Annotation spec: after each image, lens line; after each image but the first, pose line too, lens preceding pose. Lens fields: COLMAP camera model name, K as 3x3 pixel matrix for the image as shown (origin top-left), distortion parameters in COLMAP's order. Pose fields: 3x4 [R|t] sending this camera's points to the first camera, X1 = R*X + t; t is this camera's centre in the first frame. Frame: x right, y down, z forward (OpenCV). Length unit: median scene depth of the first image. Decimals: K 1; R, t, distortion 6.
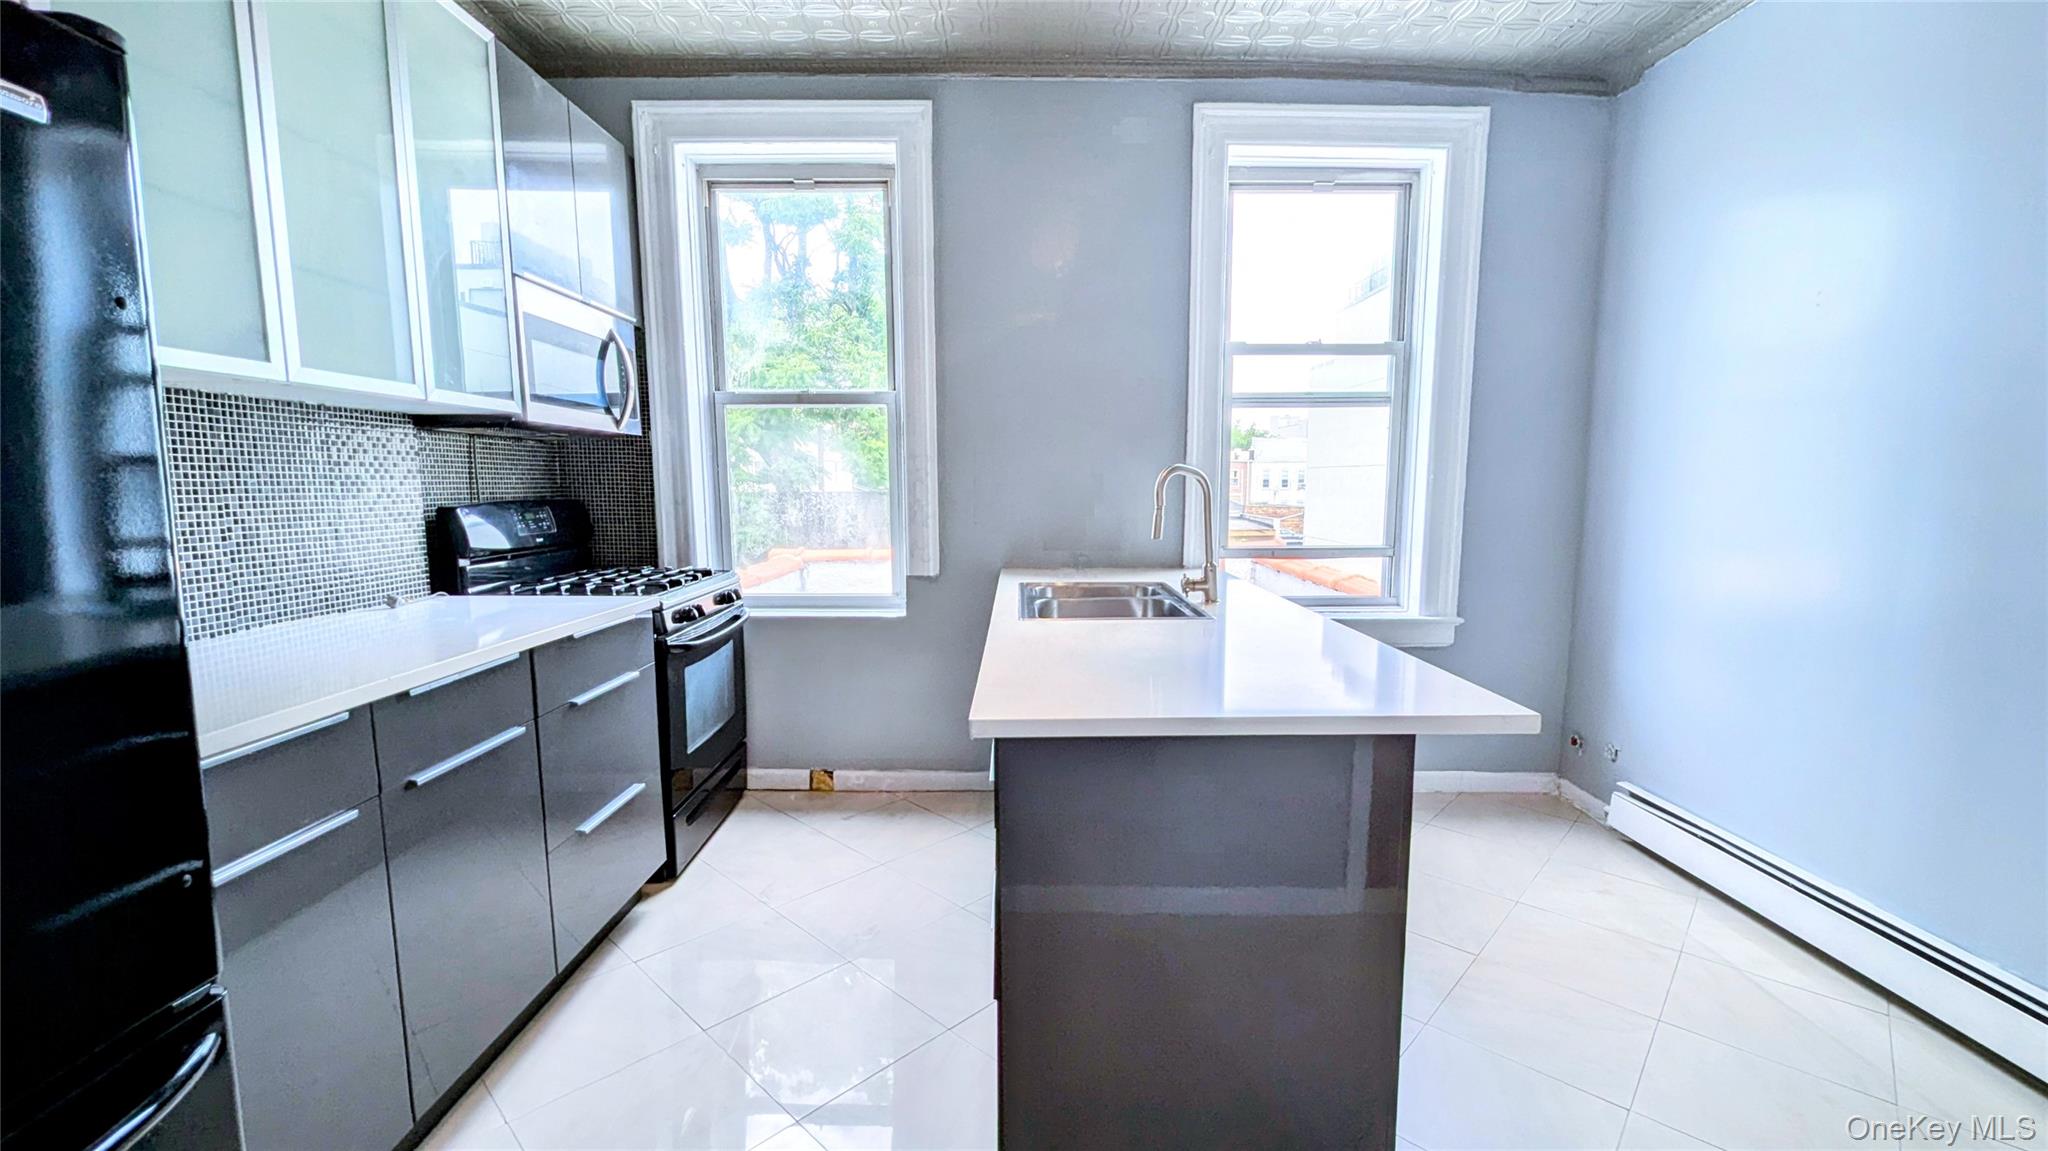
lens RADIAL K [[827.1, 0, 1016.0], [0, 827.1, 583.4], [0, 0, 1]] dist [0.001412, 0.000317]
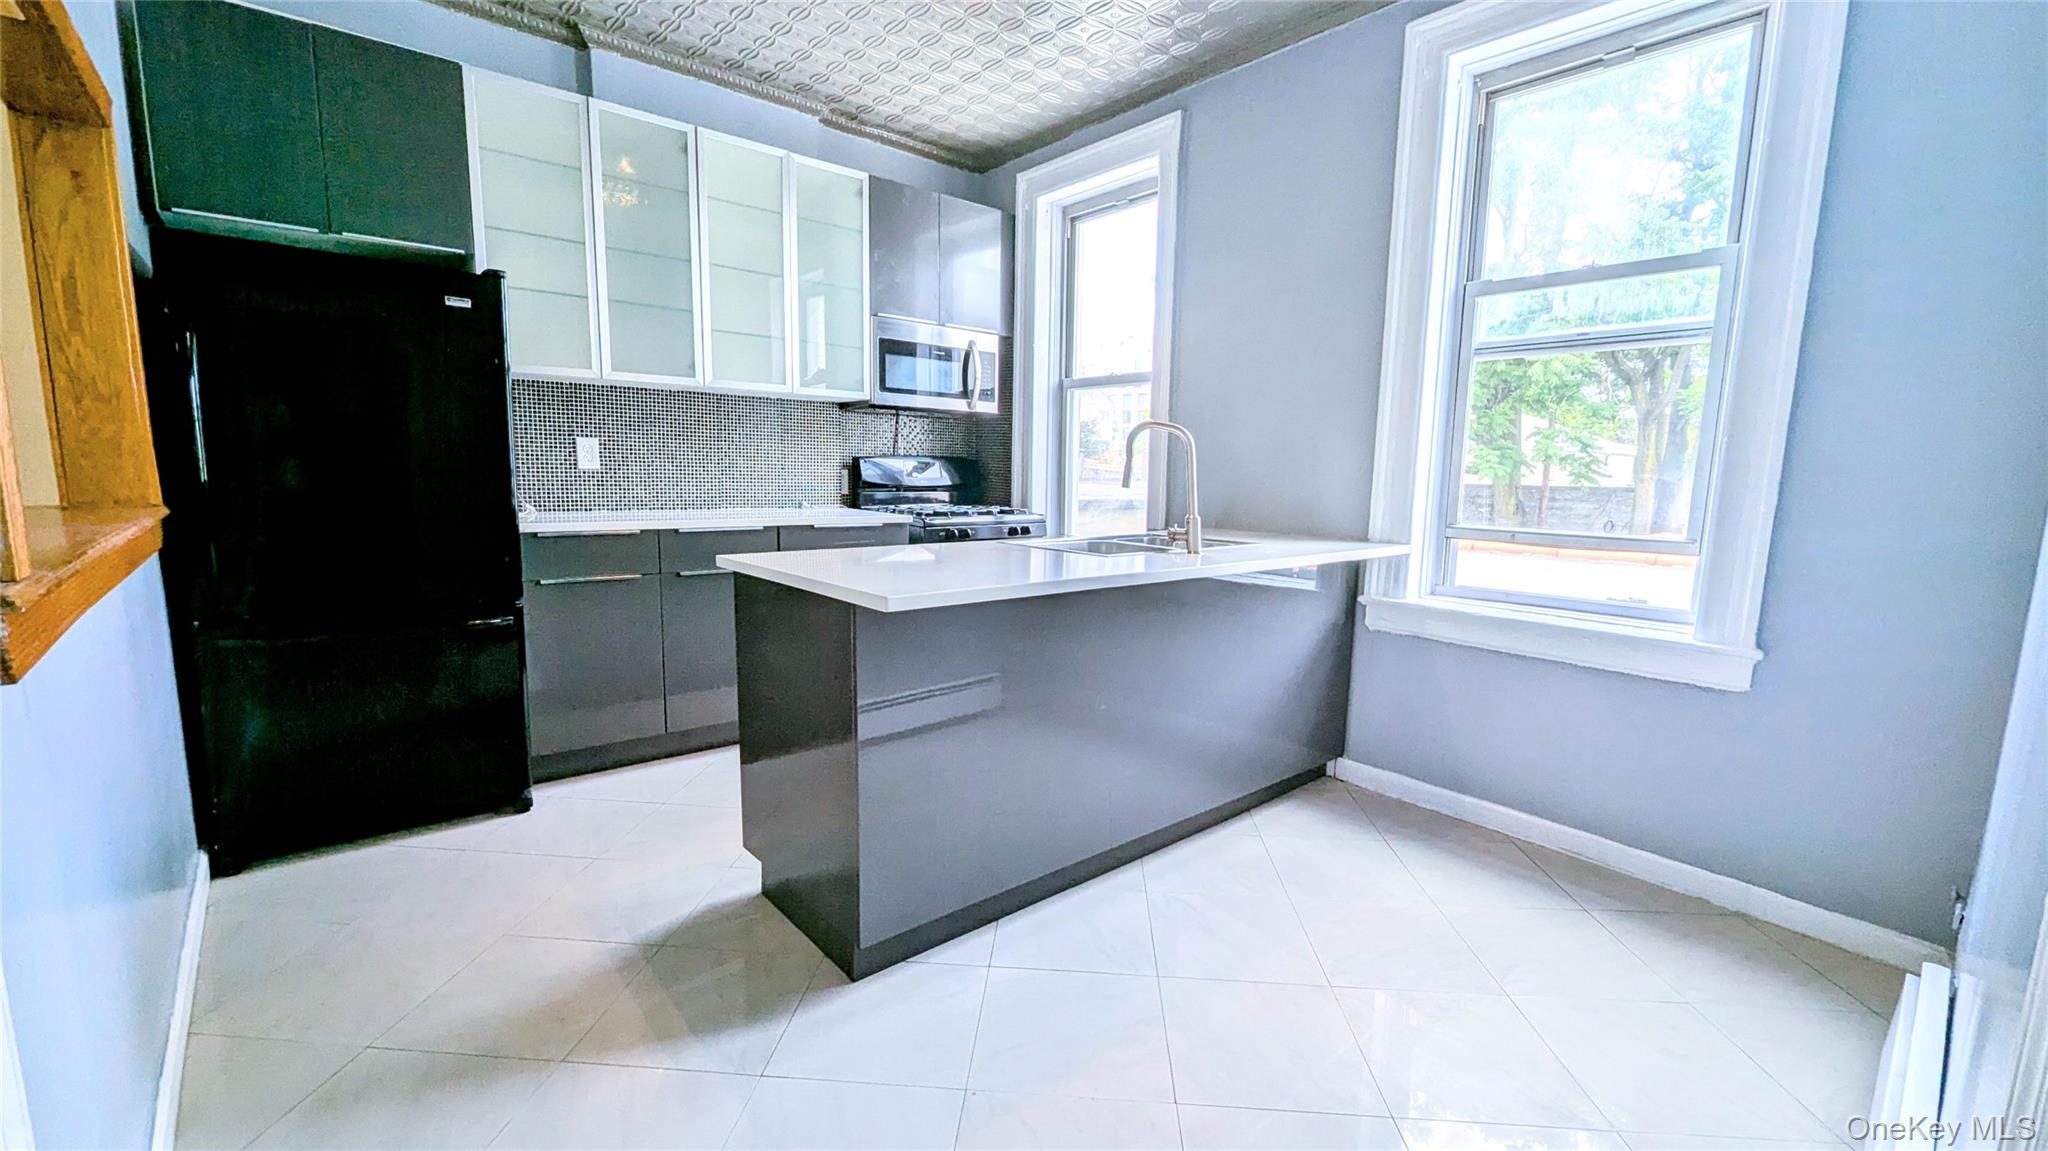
lens RADIAL K [[827.1, 0, 1016.0], [0, 827.1, 583.4], [0, 0, 1]] dist [0.001412, 0.000317]
pose [[0.647744, 0.122171, -0.751999, 0.668422], [-0.121344, 0.991002, 0.056479, 0.022815], [0.752132, 0.054667, 0.656741, 0.117706]]
